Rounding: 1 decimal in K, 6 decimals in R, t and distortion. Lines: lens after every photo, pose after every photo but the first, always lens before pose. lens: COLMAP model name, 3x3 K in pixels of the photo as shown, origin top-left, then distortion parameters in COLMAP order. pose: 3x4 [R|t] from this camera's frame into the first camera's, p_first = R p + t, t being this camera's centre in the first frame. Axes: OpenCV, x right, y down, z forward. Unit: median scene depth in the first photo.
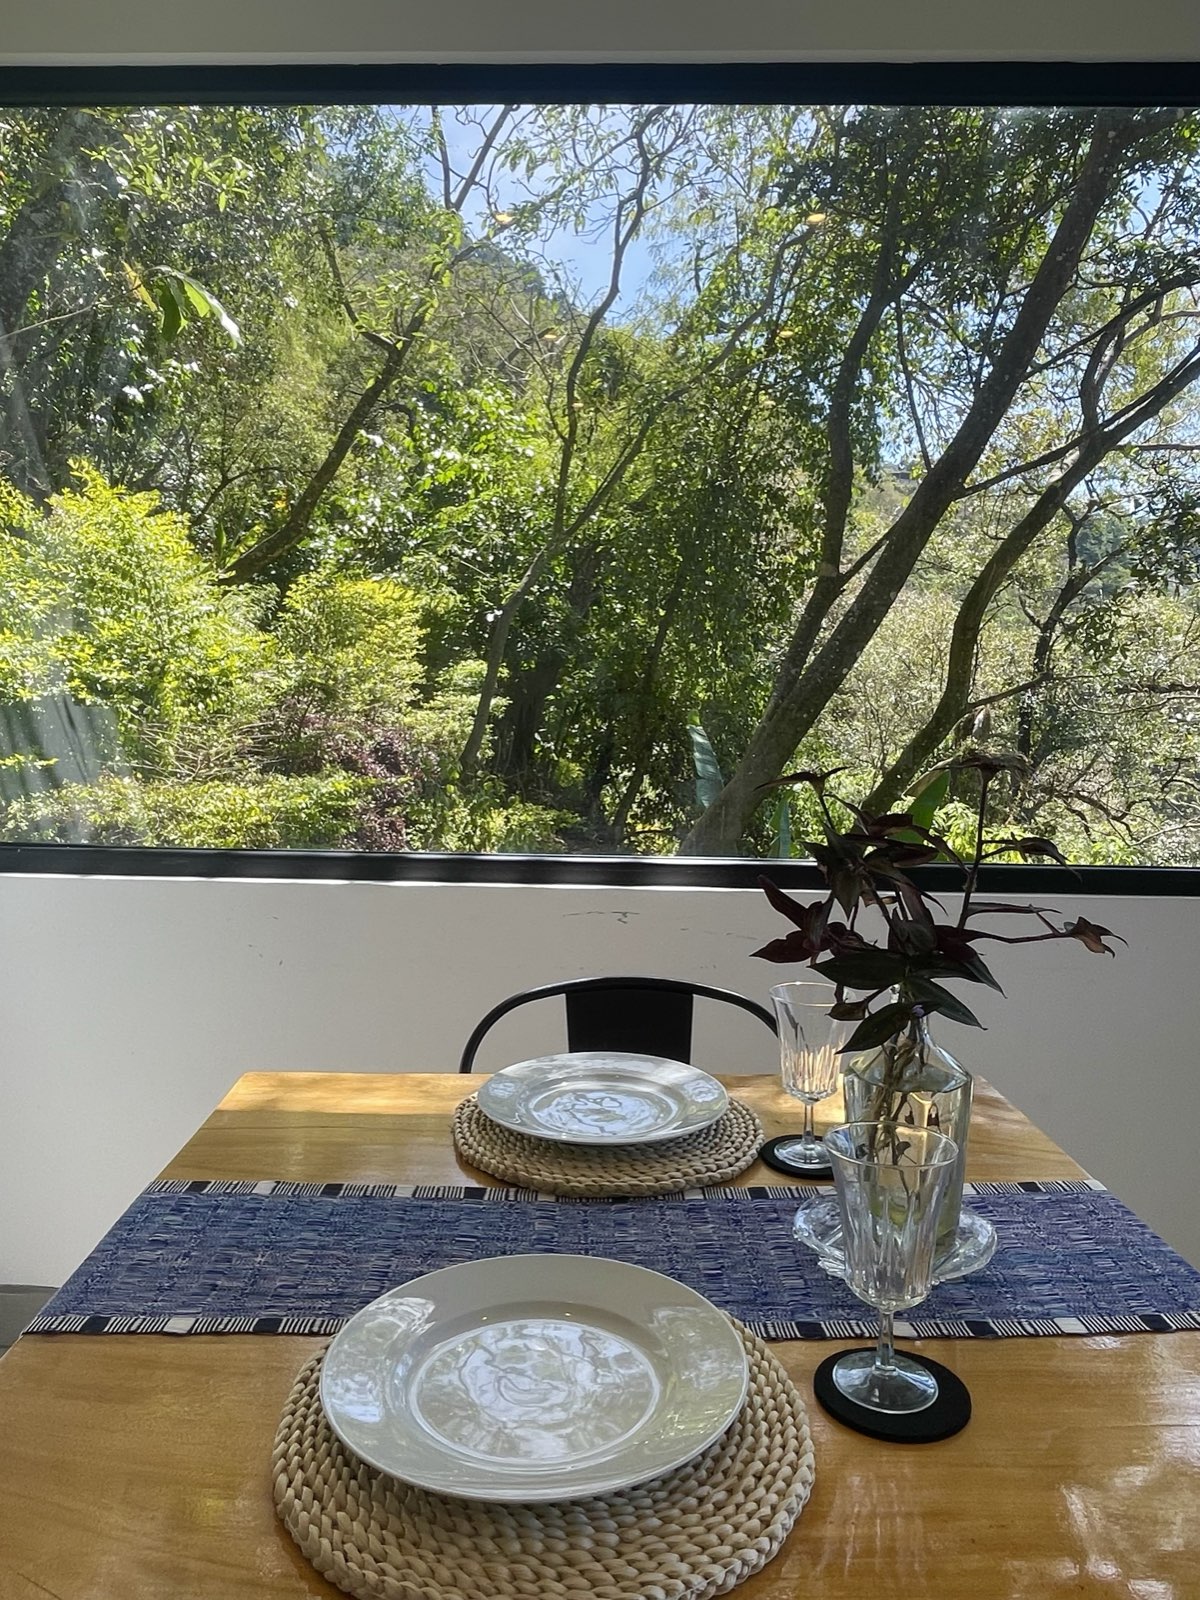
lens RADIAL K [[1027.6, 0, 596.2], [0, 1027.6, 795.7], [0, 0, 1]] dist [-0.005230, -0.001899]
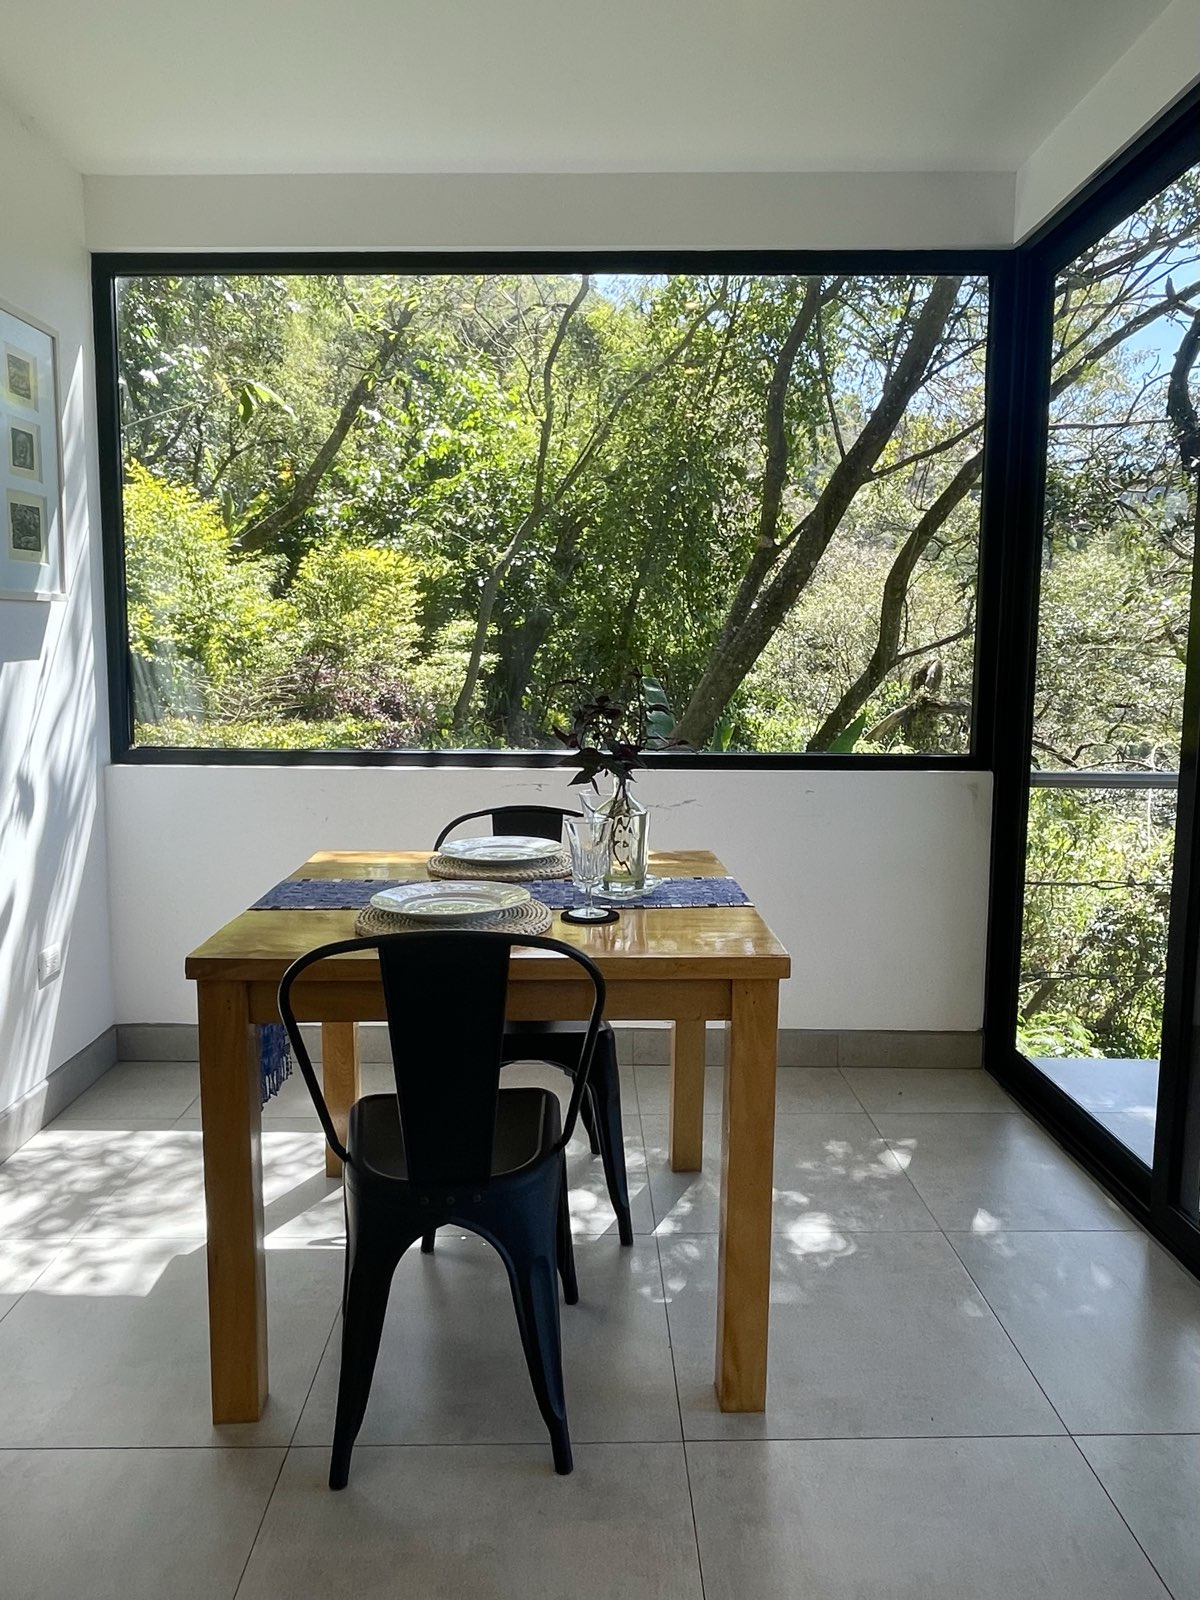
lens RADIAL K [[1027.6, 0, 604.6], [0, 1027.6, 801.8], [0, 0, 1]] dist [-0.005230, -0.001899]
pose [[0.999942, -0.010191, 0.003431, 0.025486], [0.010019, 0.998850, 0.046892, 0.013820], [-0.003905, -0.046855, 0.998894, -0.125385]]
